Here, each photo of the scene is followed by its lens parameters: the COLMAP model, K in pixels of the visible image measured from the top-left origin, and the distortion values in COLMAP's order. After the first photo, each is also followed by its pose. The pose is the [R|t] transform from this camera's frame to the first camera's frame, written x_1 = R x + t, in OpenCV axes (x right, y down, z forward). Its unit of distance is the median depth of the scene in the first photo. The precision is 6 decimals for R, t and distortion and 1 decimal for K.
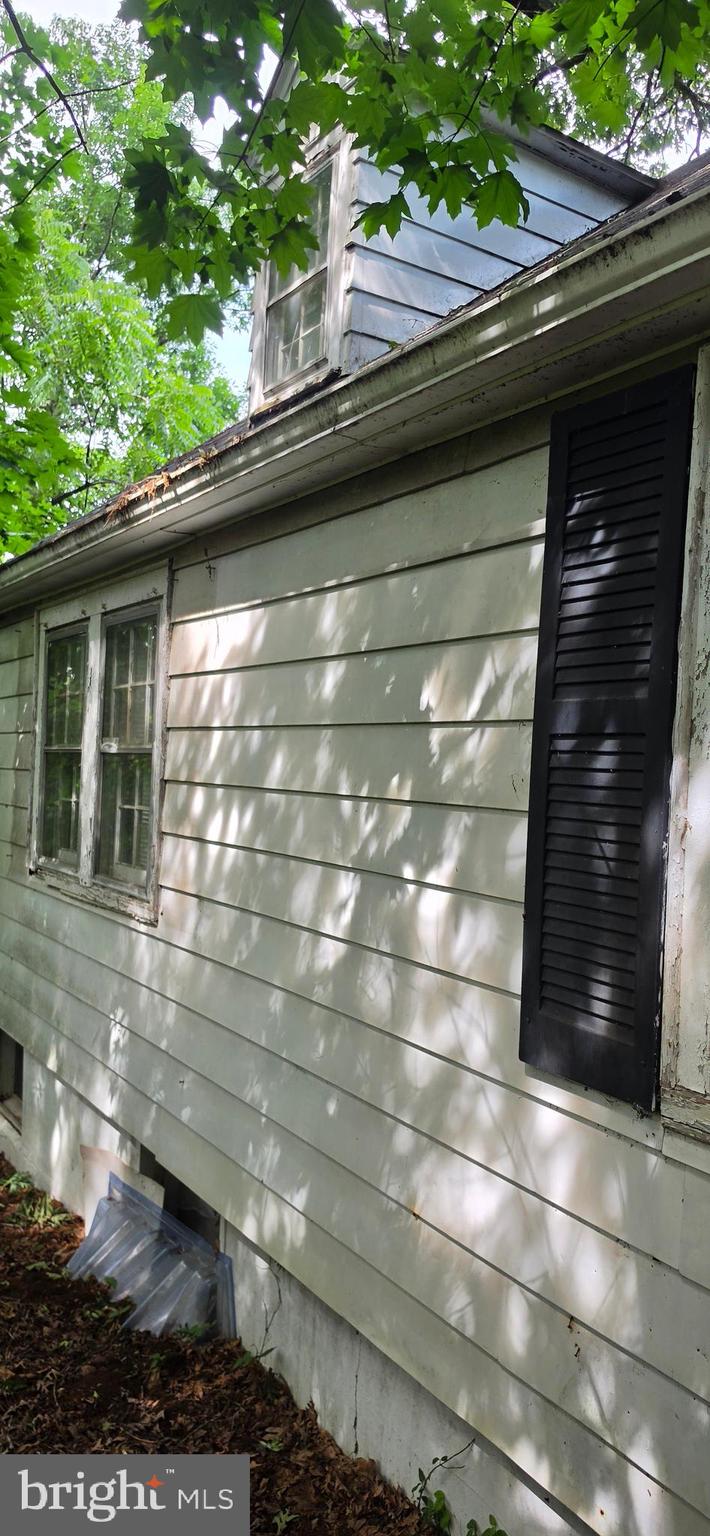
lens RADIAL K [[1090.6, 0, 350.2], [0, 1090.6, 773.6], [0, 0, 1]] dist [0.082043, -0.111550]
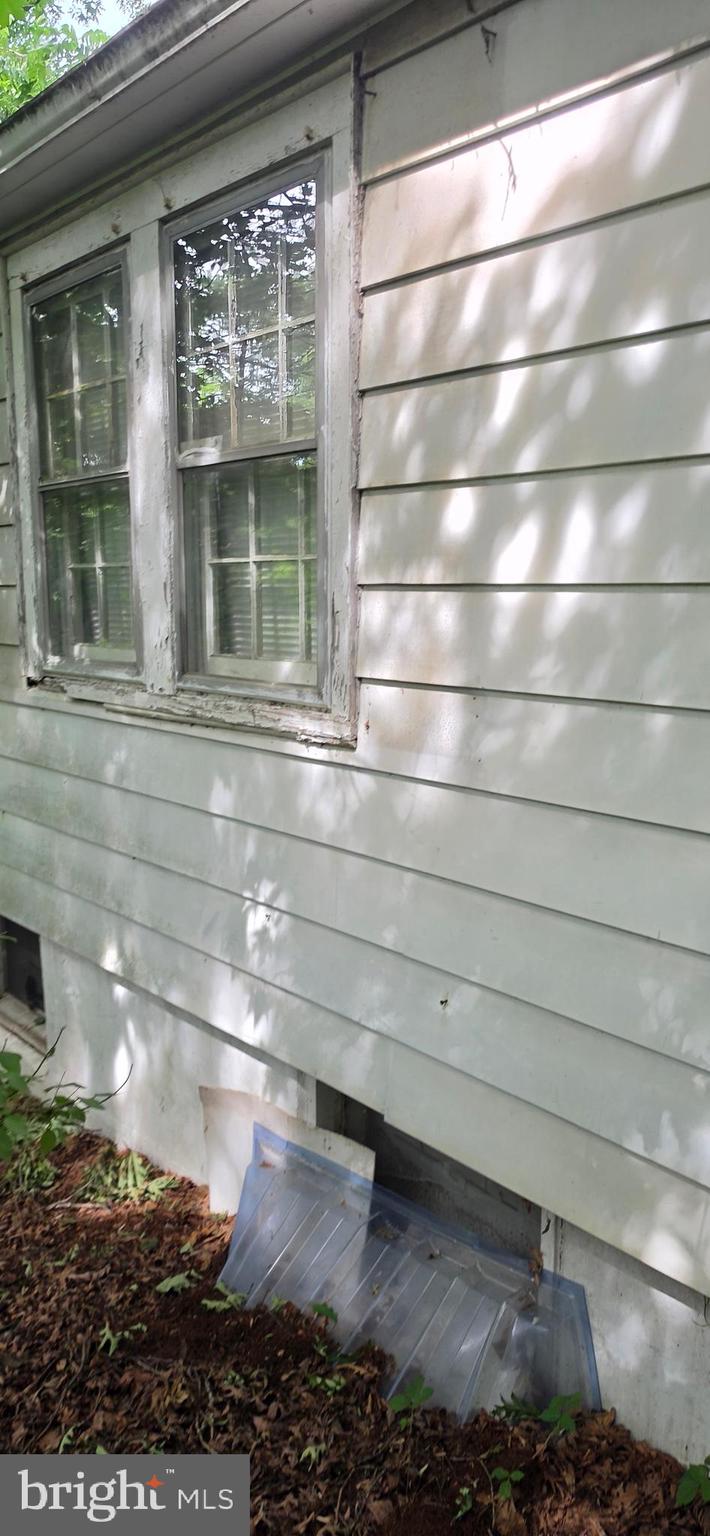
lens RADIAL K [[1090.6, 0, 353.7], [0, 1090.6, 767.4], [0, 0, 1]] dist [0.082043, -0.111550]
pose [[0.987544, -0.066837, 0.142442, -0.240476], [0.043296, 0.985778, 0.162382, 0.050634], [-0.151269, -0.154192, 0.976393, 0.391102]]
